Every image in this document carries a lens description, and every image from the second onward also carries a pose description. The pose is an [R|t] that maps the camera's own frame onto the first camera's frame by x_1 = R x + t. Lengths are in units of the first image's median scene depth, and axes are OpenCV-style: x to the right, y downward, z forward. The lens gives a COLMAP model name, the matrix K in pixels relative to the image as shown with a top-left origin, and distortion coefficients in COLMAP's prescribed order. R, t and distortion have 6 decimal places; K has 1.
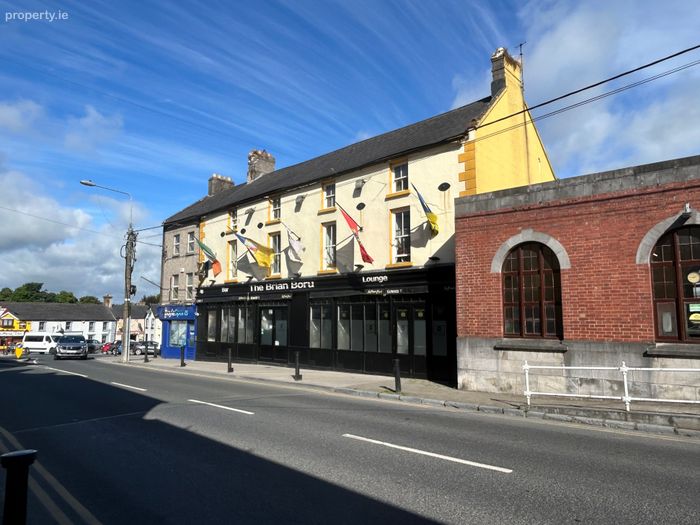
lens RADIAL K [[469.6, 0, 349.9], [0, 469.6, 262.3], [0, 0, 1]] dist [0.005570, -0.007806]
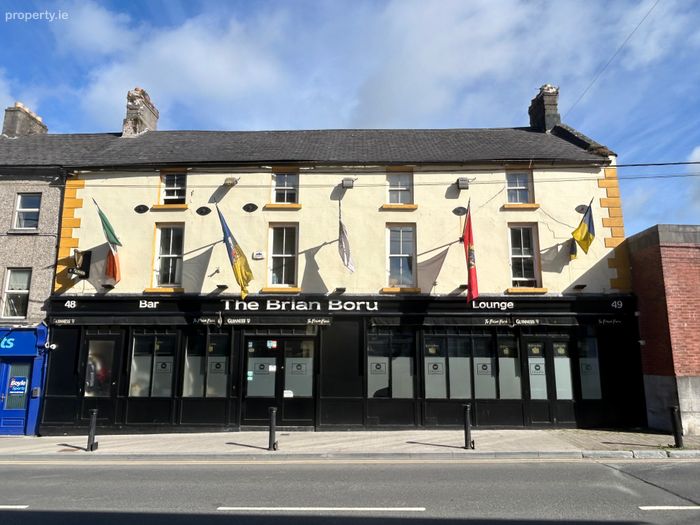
lens RADIAL K [[469.6, 0, 342.0], [0, 469.6, 276.6], [0, 0, 1]] dist [0.005570, -0.007806]
pose [[0.743313, 0.111990, 0.659503, -0.585904], [-0.081734, 0.993705, -0.076620, 0.061089], [-0.663932, 0.003048, 0.747787, 0.508921]]
